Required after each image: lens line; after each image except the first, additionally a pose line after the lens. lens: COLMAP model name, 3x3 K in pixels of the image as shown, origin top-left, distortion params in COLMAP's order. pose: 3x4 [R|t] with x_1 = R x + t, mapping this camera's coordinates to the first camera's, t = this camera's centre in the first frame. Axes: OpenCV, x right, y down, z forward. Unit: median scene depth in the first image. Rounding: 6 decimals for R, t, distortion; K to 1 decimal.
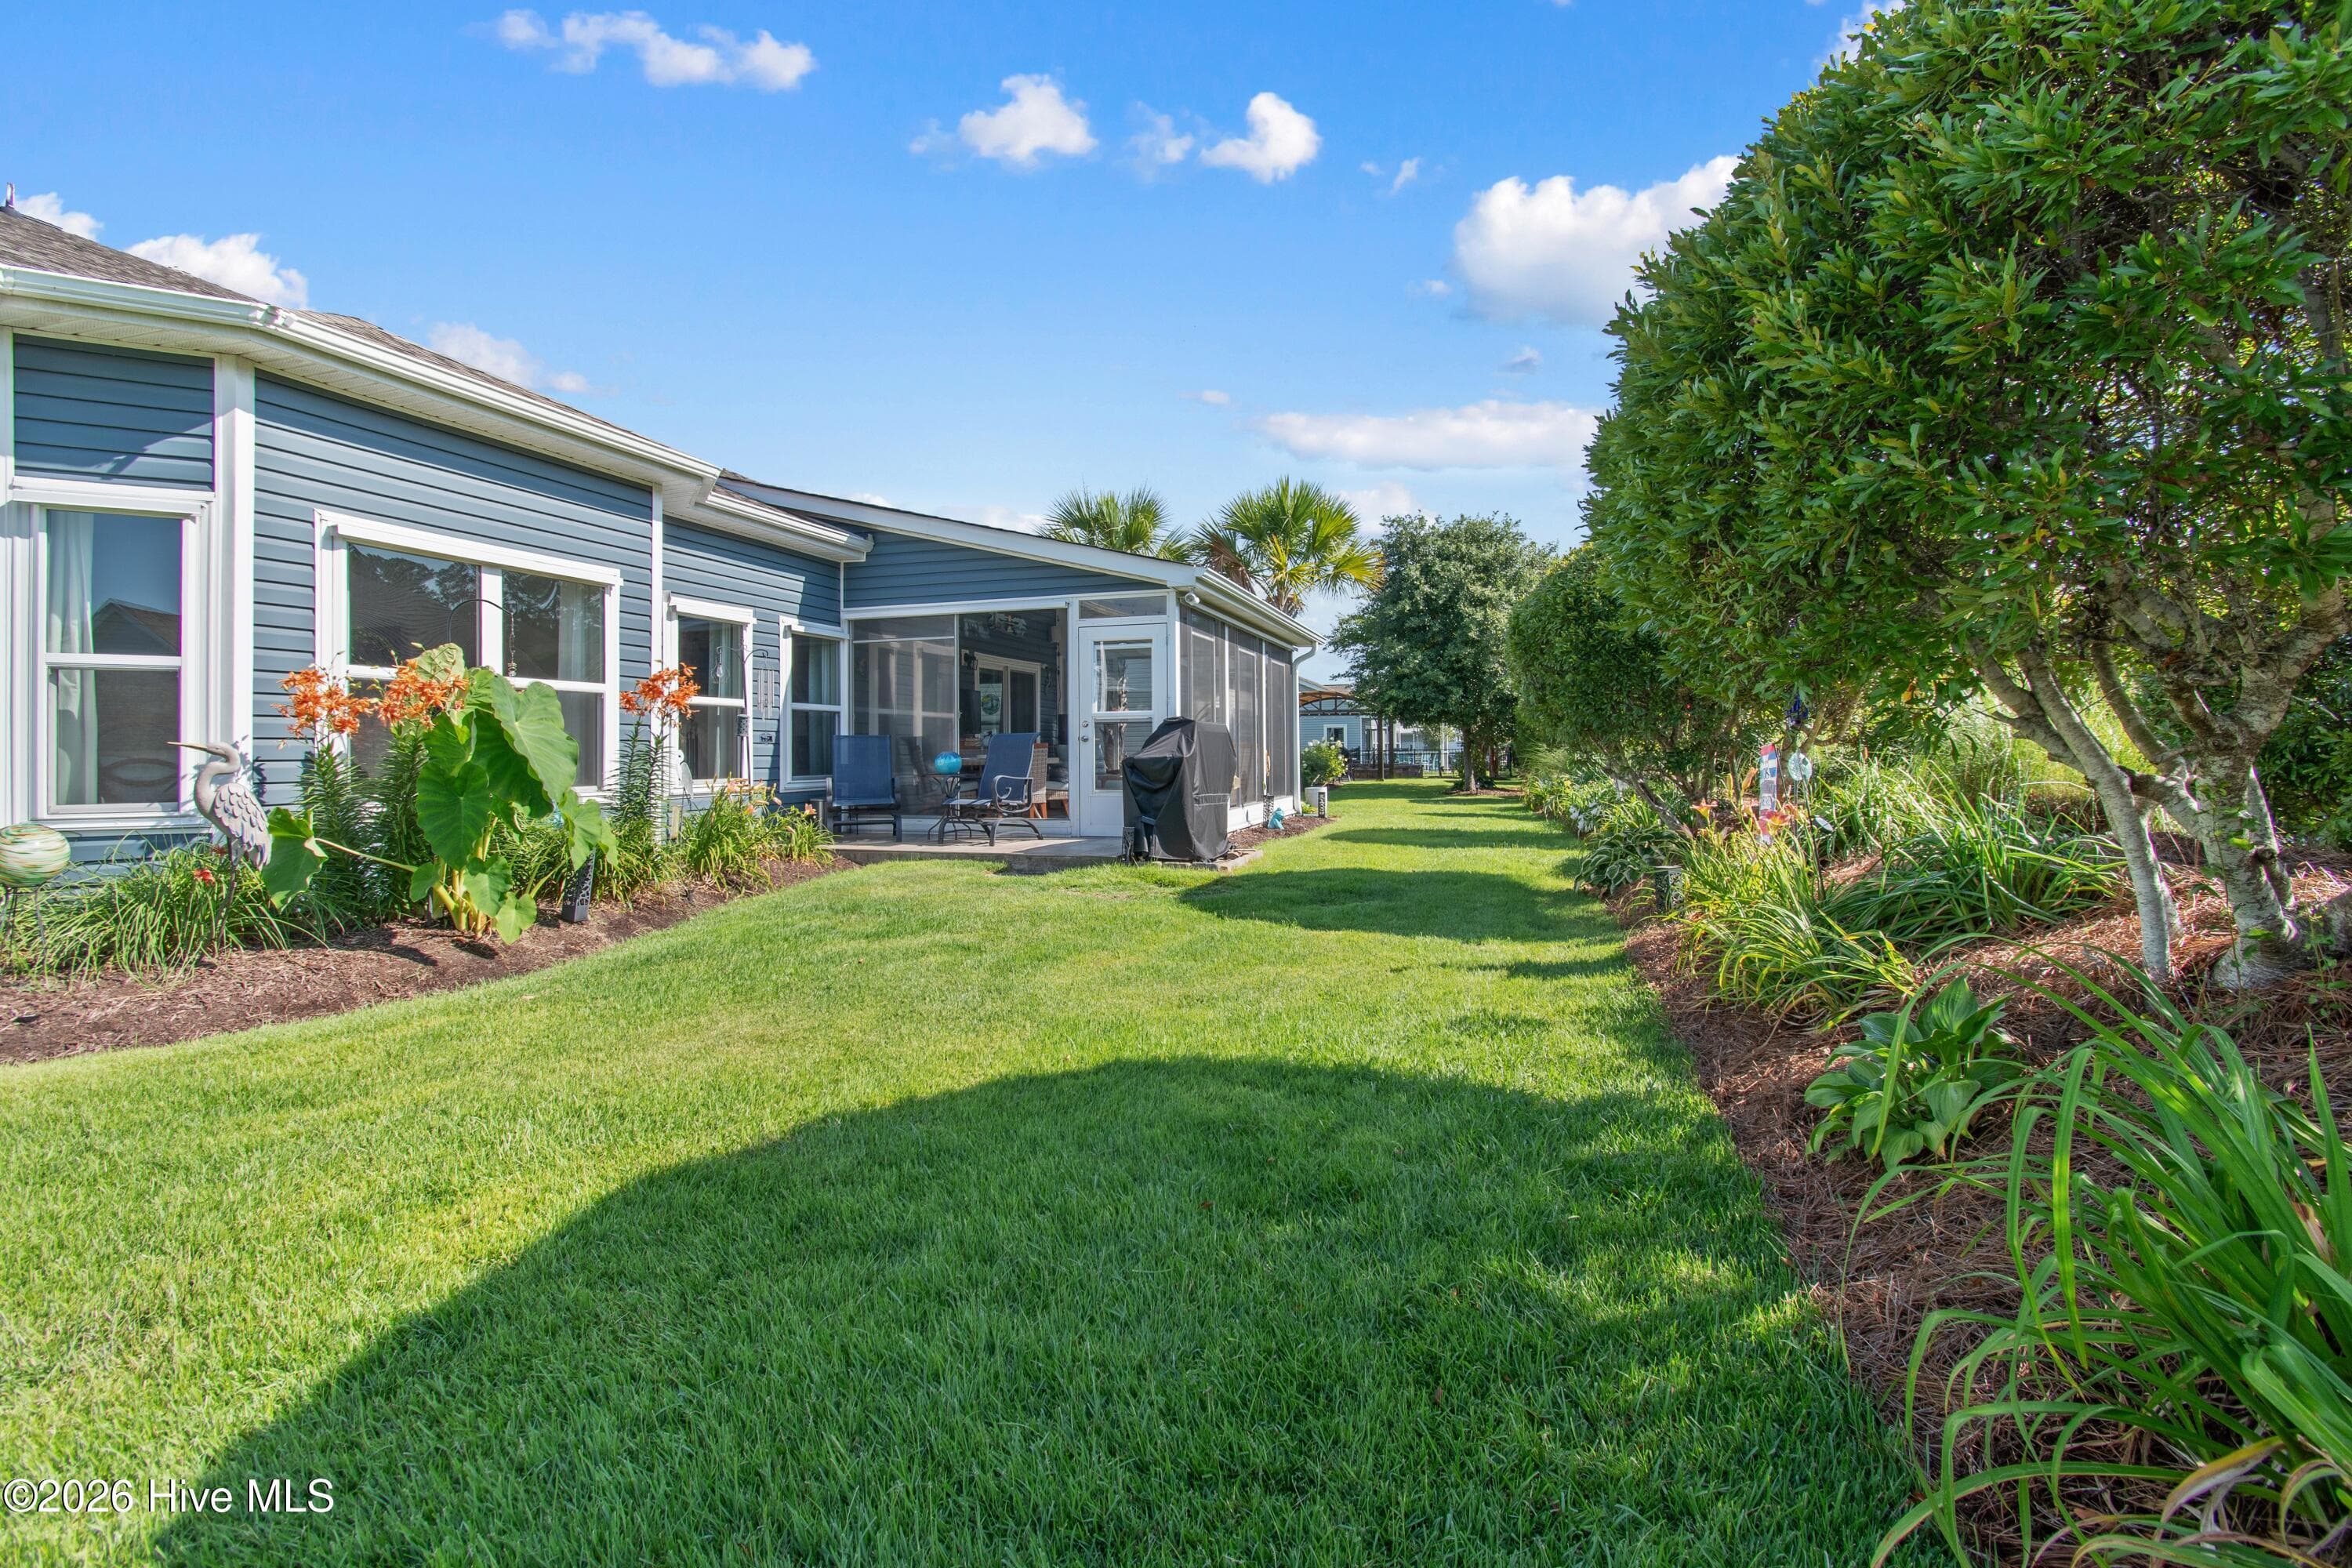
lens RADIAL K [[1049.4, 0, 1157.1], [0, 1049.4, 745.1], [0, 0, 1]] dist [-0.030269, -0.000214]
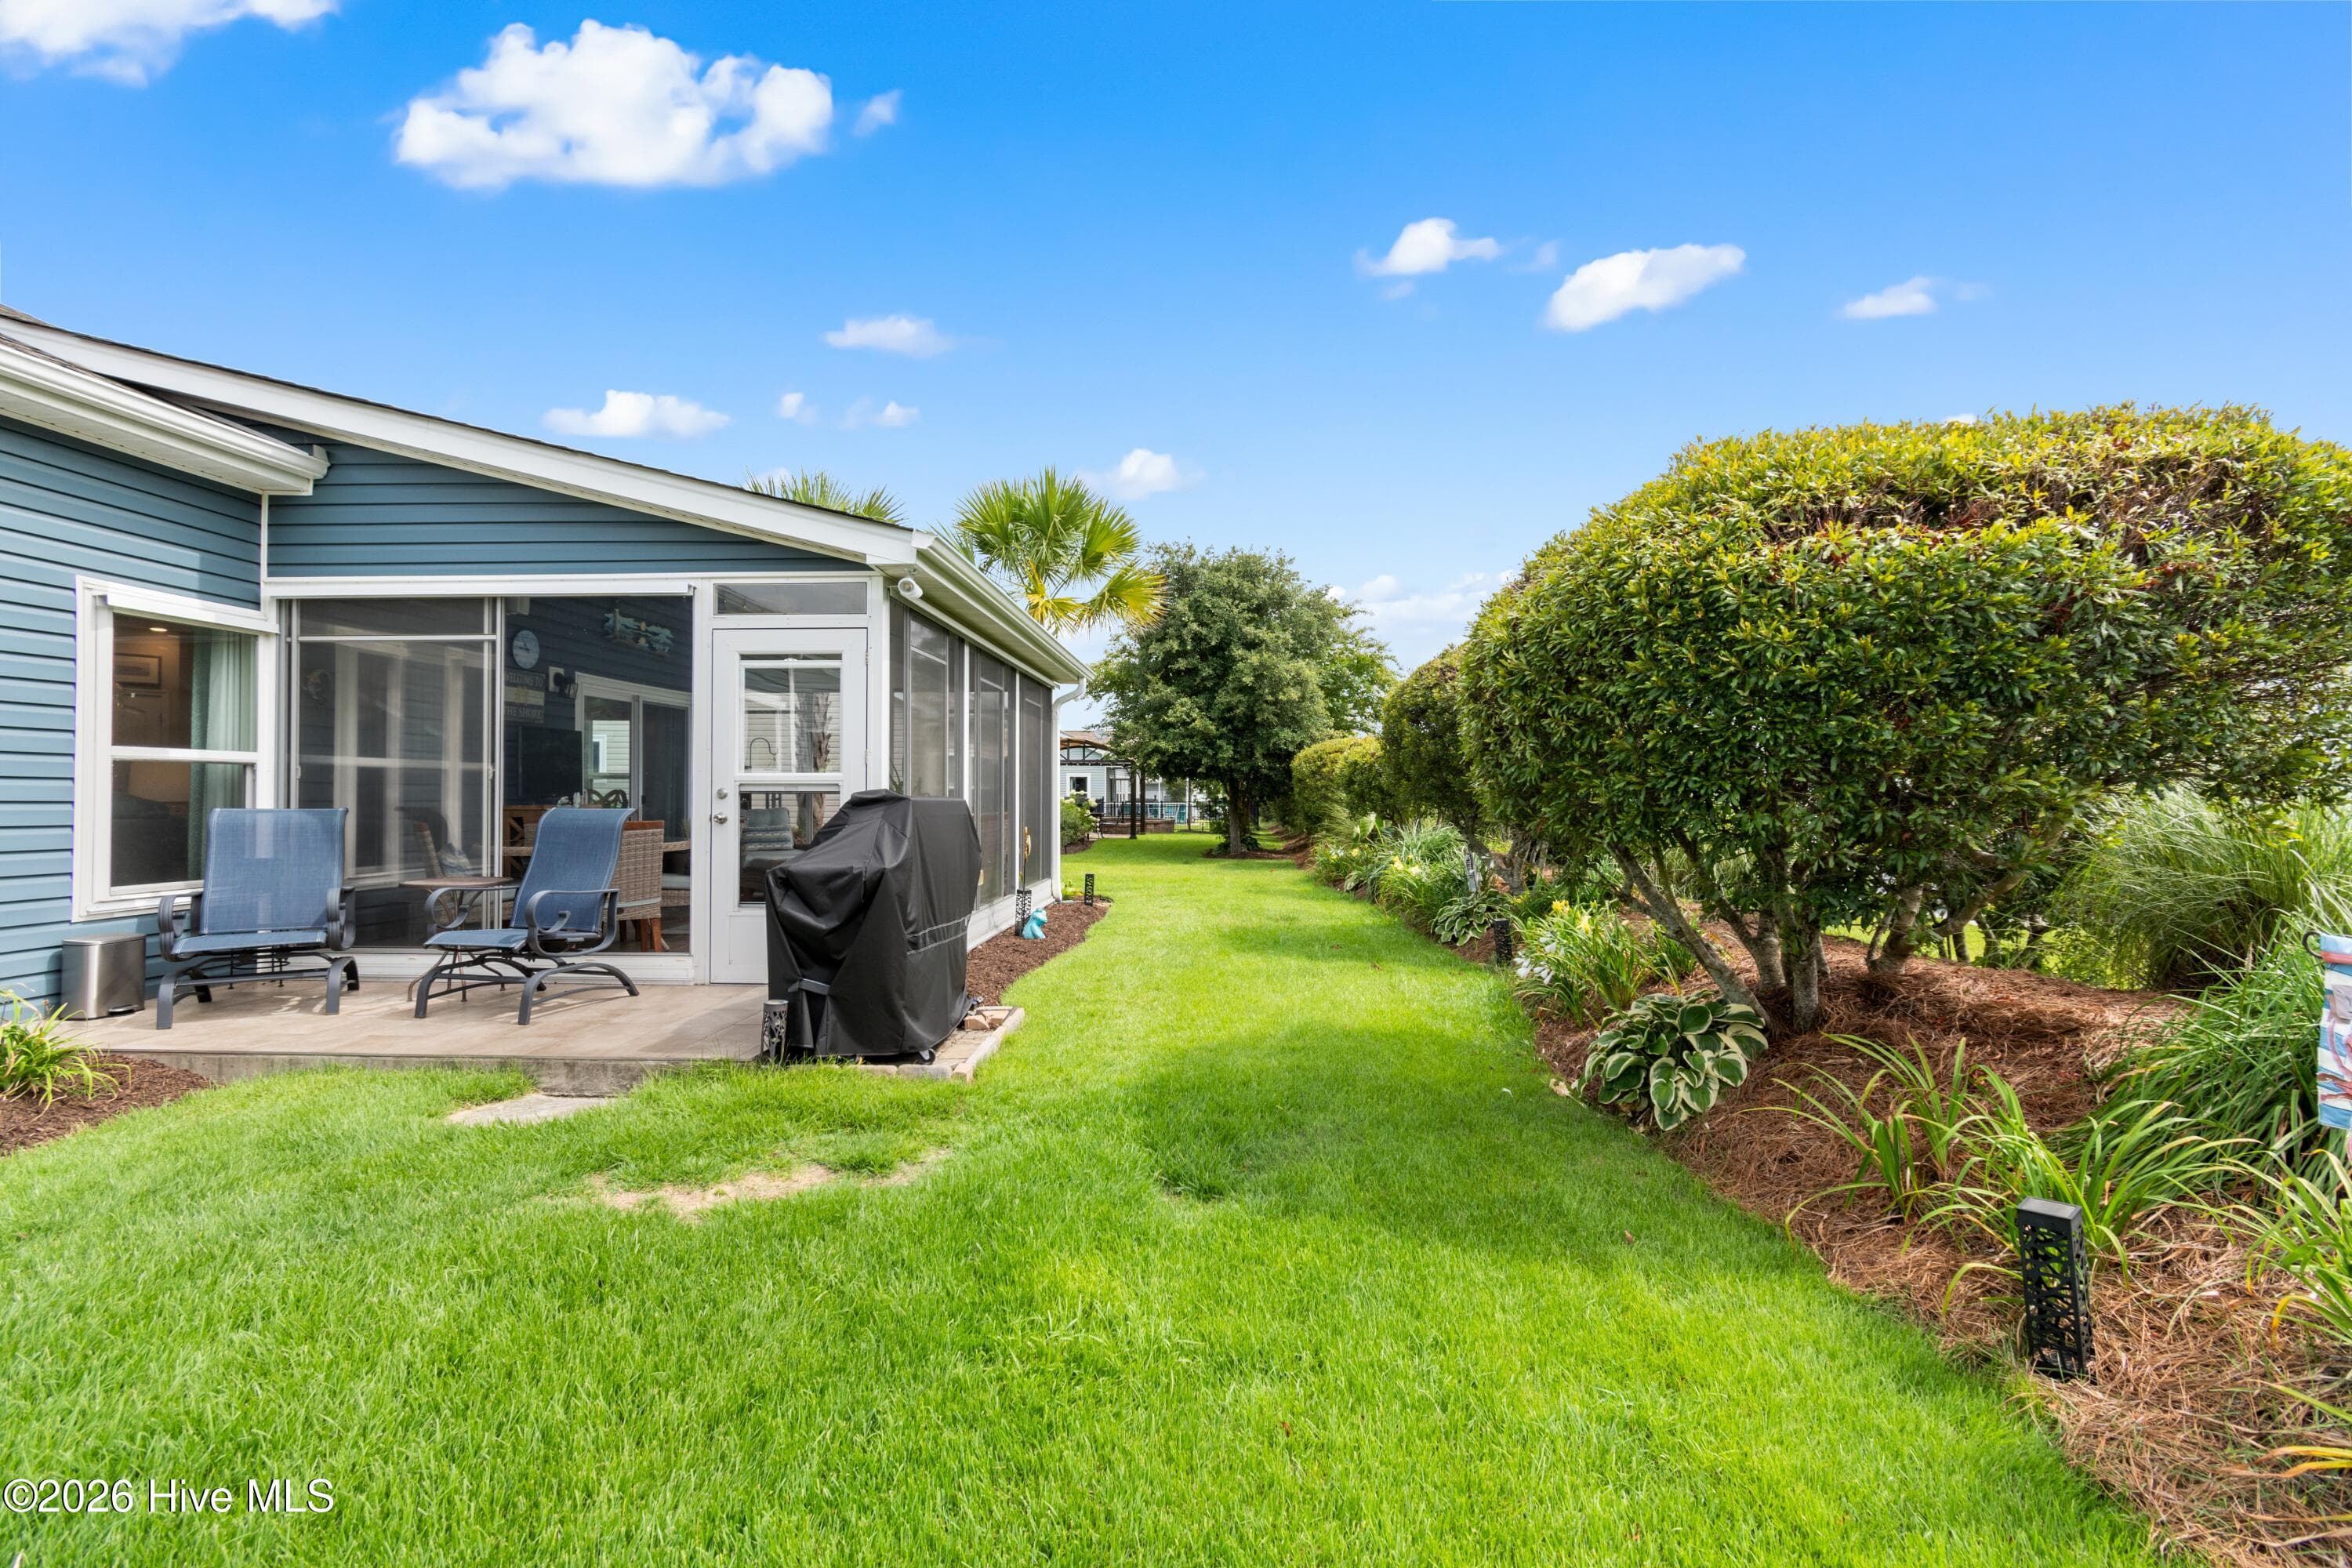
lens RADIAL K [[1049.4, 0, 1189.1], [0, 1049.4, 795.6], [0, 0, 1]] dist [-0.030269, -0.000214]
pose [[0.961037, 0.008607, 0.276285, 0.020551], [-0.009636, 0.999951, 0.002367, -0.021090], [-0.276251, -0.004937, 0.961073, 0.345736]]
